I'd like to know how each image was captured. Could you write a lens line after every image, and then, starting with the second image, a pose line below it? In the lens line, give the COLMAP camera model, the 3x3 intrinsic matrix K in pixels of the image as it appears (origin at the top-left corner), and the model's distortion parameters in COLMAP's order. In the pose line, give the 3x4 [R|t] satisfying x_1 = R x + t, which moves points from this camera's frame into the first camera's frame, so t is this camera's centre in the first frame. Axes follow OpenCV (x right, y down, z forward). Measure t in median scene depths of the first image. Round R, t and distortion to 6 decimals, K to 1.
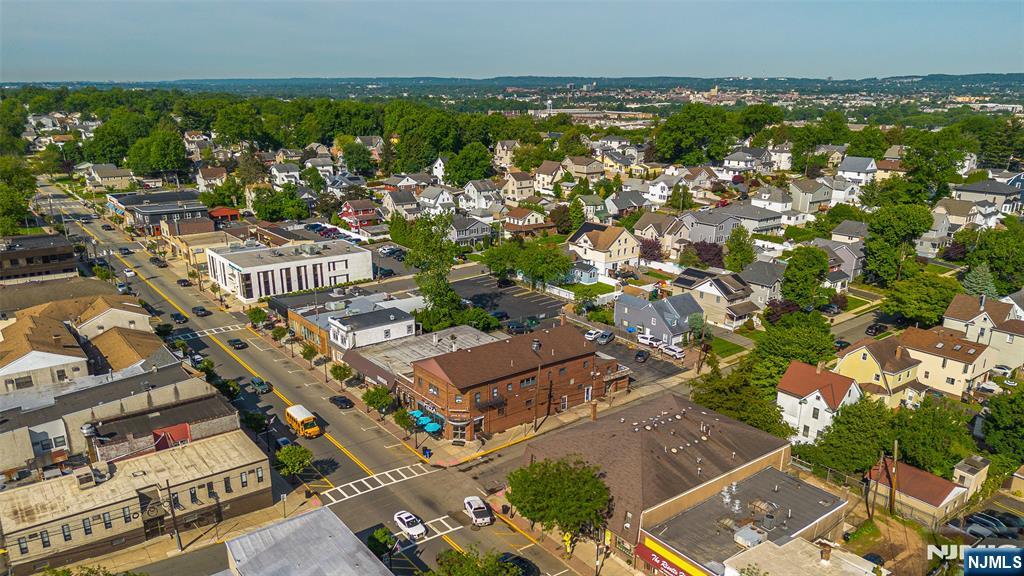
lens RADIAL K [[742.2, 0, 515.4], [0, 742.2, 332.4], [0, 0, 1]] dist [0.094117, -0.101187]
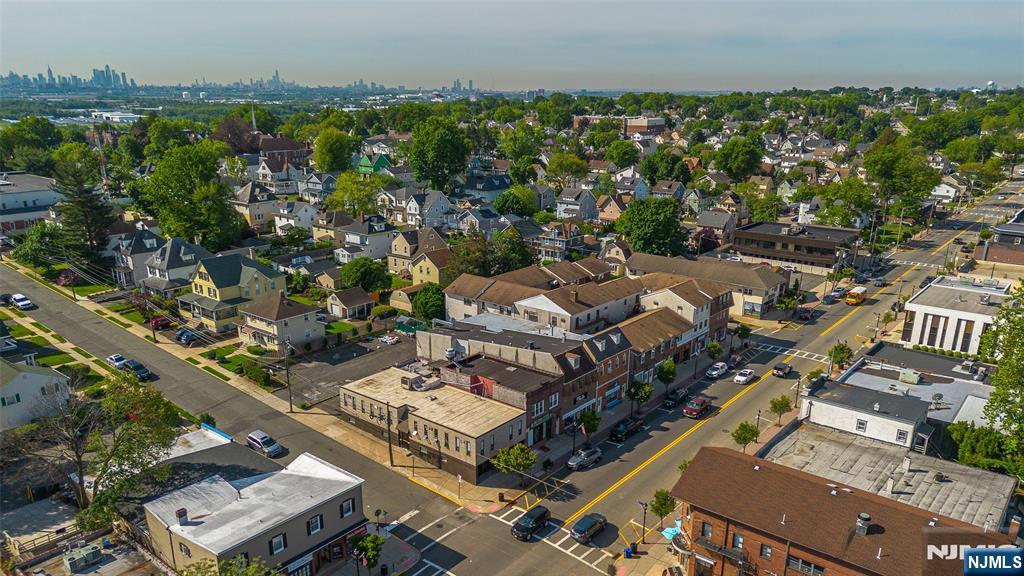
lens RADIAL K [[742.2, 0, 515.4], [0, 742.2, 332.4], [0, 0, 1]] dist [0.094117, -0.101187]
pose [[0.237149, 0.303745, -0.922767, 0.372210], [-0.311446, 0.923499, 0.223945, -0.135009], [0.920197, 0.234283, 0.313607, 0.463404]]
